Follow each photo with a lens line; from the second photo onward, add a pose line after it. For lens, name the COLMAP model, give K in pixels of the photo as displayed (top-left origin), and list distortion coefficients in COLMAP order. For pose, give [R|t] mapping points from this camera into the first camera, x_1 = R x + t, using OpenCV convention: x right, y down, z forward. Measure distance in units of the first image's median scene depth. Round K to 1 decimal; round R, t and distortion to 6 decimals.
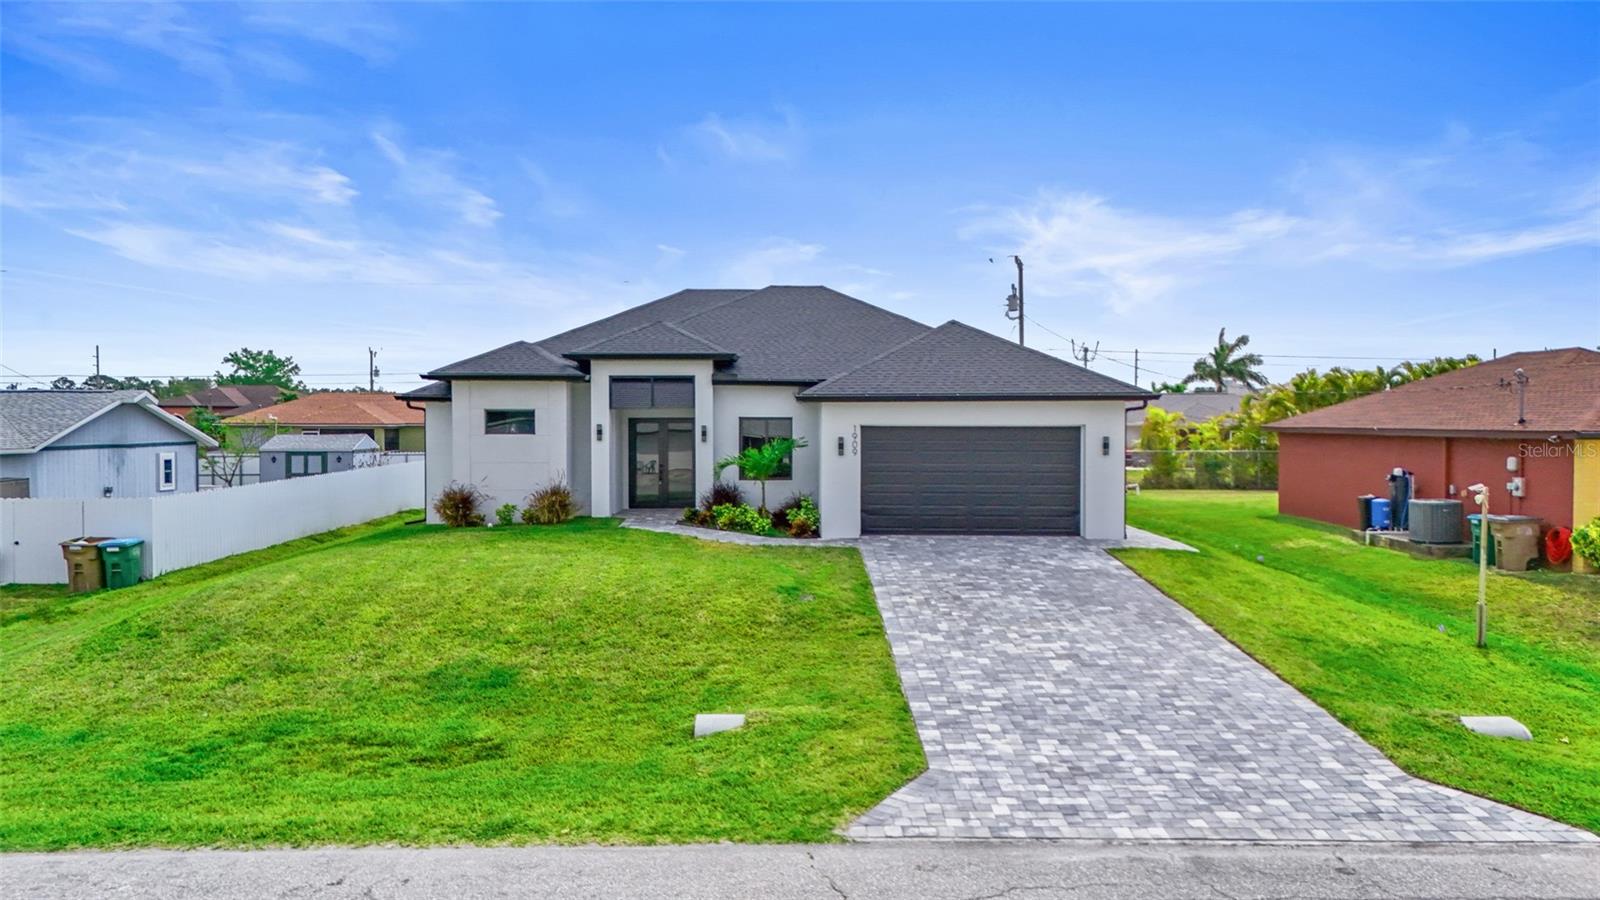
lens RADIAL K [[1188.2, 0, 800.0], [0, 1188.2, 450.0], [0, 0, 1]] dist [0.033482, -0.000119]
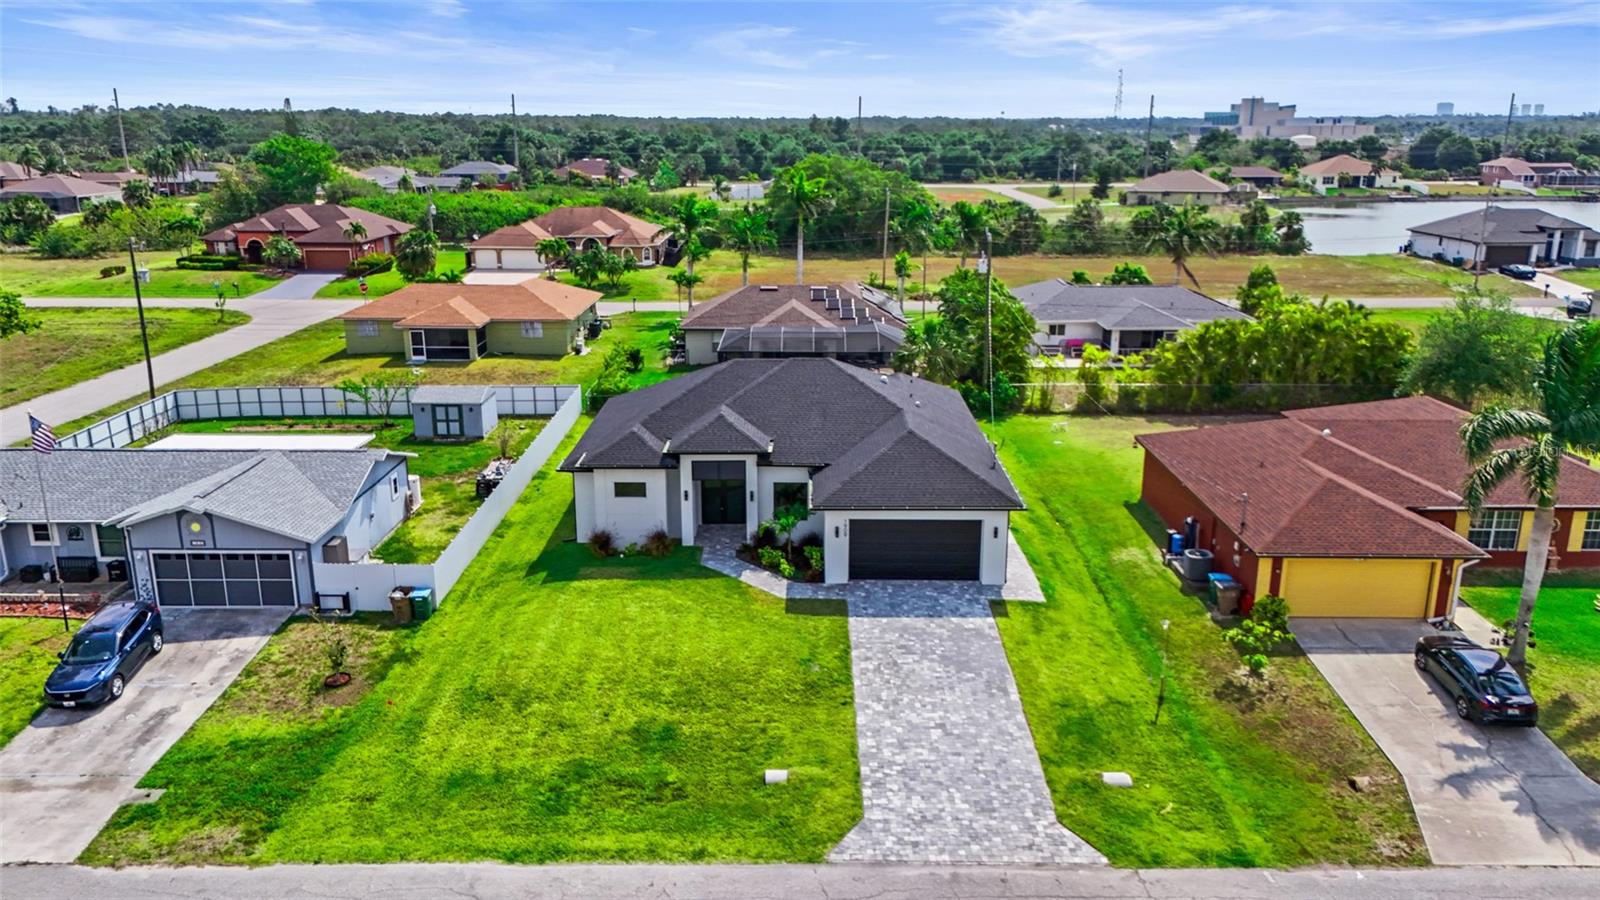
lens RADIAL K [[1188.2, 0, 800.0], [0, 1188.2, 450.0], [0, 0, 1]] dist [0.033482, -0.000119]
pose [[0.999941, 0.003893, -0.010177, -0.001791], [-0.001296, 0.969843, 0.243729, -0.986076], [0.010819, -0.243701, 0.969790, -1.112411]]
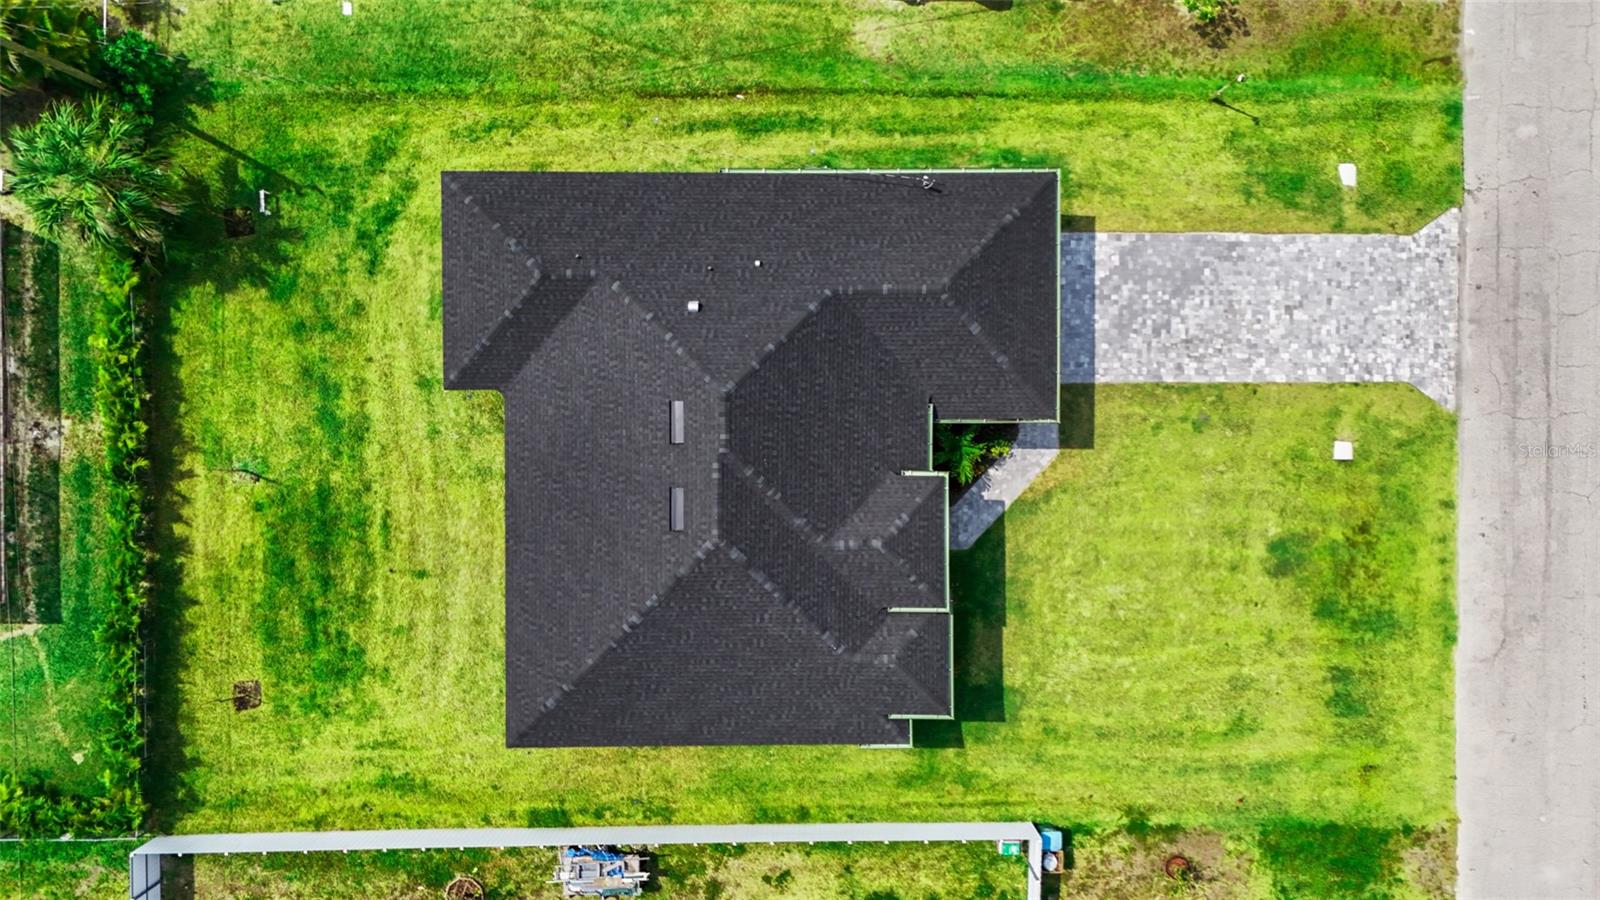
lens RADIAL K [[1188.2, 0, 800.0], [0, 1188.2, 450.0], [0, 0, 1]] dist [0.033482, -0.000119]
pose [[0.004997, -0.999918, -0.011826, -0.041845], [0.013602, -0.011758, 0.999838, -2.772478], [-0.999895, -0.005158, 0.013542, 2.400795]]
